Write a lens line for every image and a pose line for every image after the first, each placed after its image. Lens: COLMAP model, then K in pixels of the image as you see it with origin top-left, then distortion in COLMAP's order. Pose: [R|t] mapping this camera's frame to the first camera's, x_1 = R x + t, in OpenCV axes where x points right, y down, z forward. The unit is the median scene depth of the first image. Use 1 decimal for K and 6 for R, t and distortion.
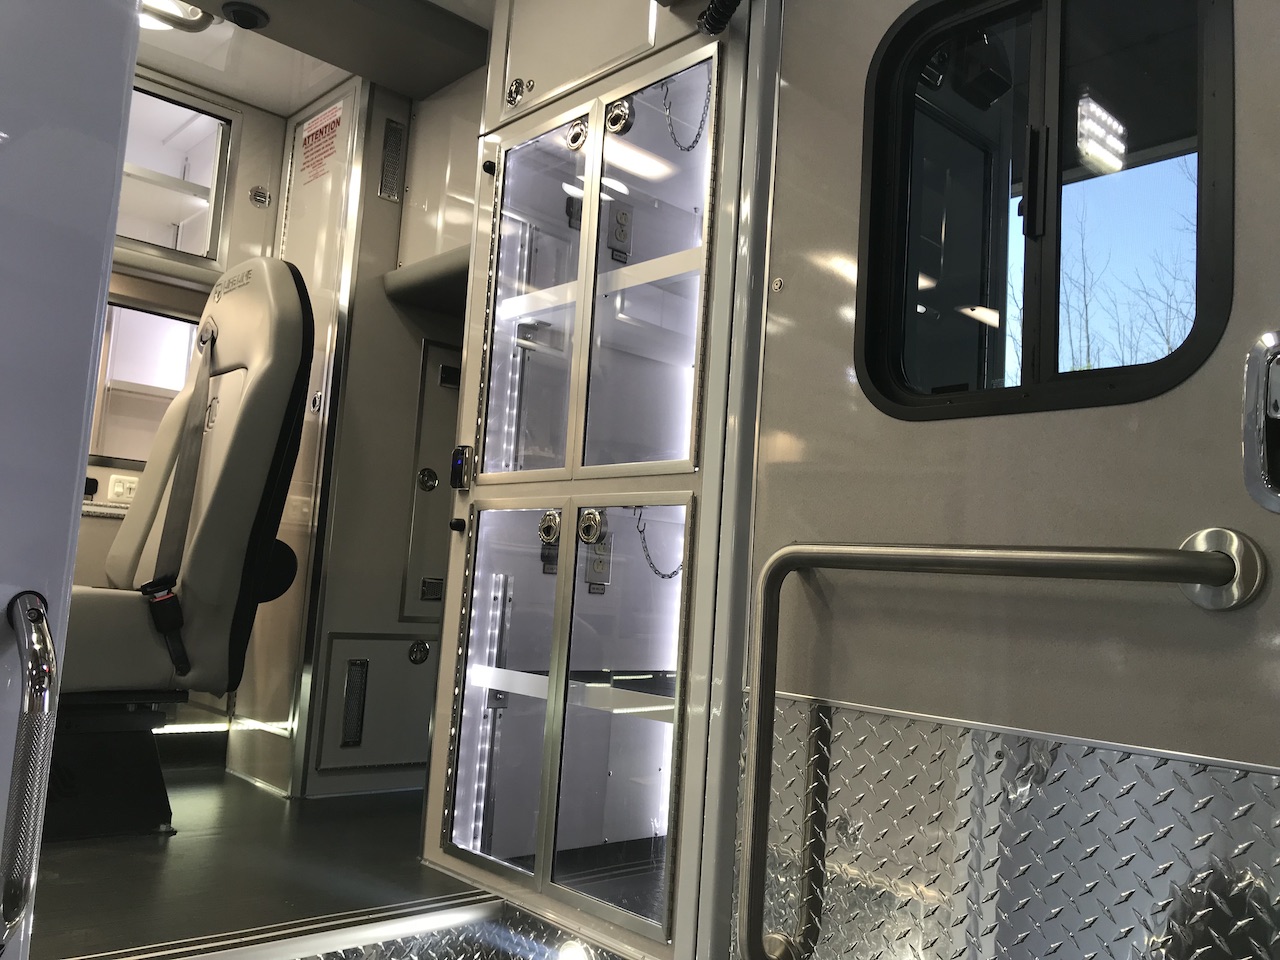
lens RADIAL K [[1053.3, 0, 636.9], [0, 1053.3, 477.9], [0, 0, 1]] dist [0.072634, -0.148486]
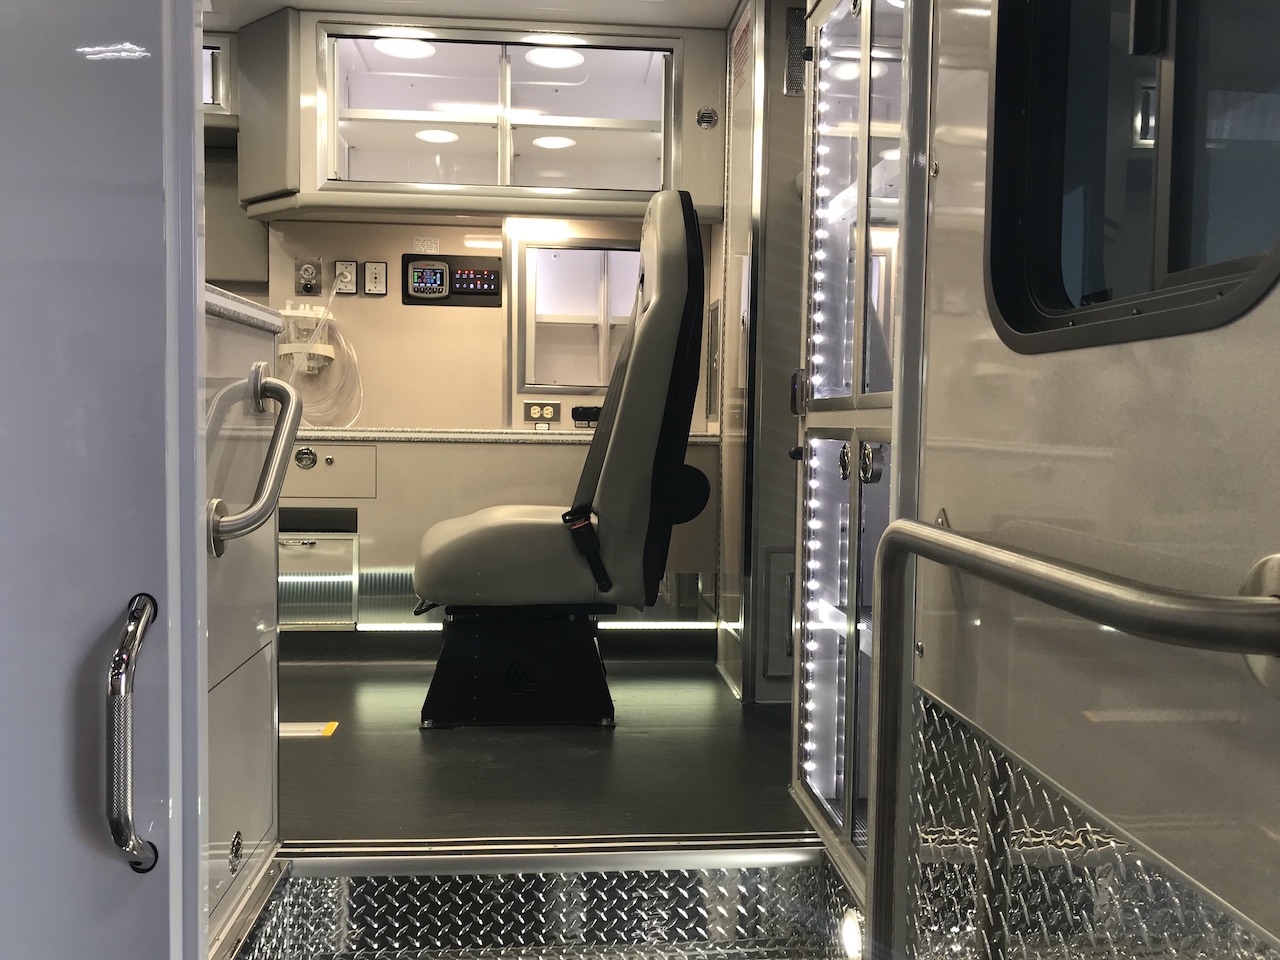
lens RADIAL K [[1053.3, 0, 636.9], [0, 1053.3, 477.9], [0, 0, 1]] dist [0.072634, -0.148486]
pose [[0.784404, -0.029209, -0.619562, 0.296370], [0.110776, 0.989428, 0.093602, -0.034823], [0.610278, -0.142054, 0.779347, 0.164591]]
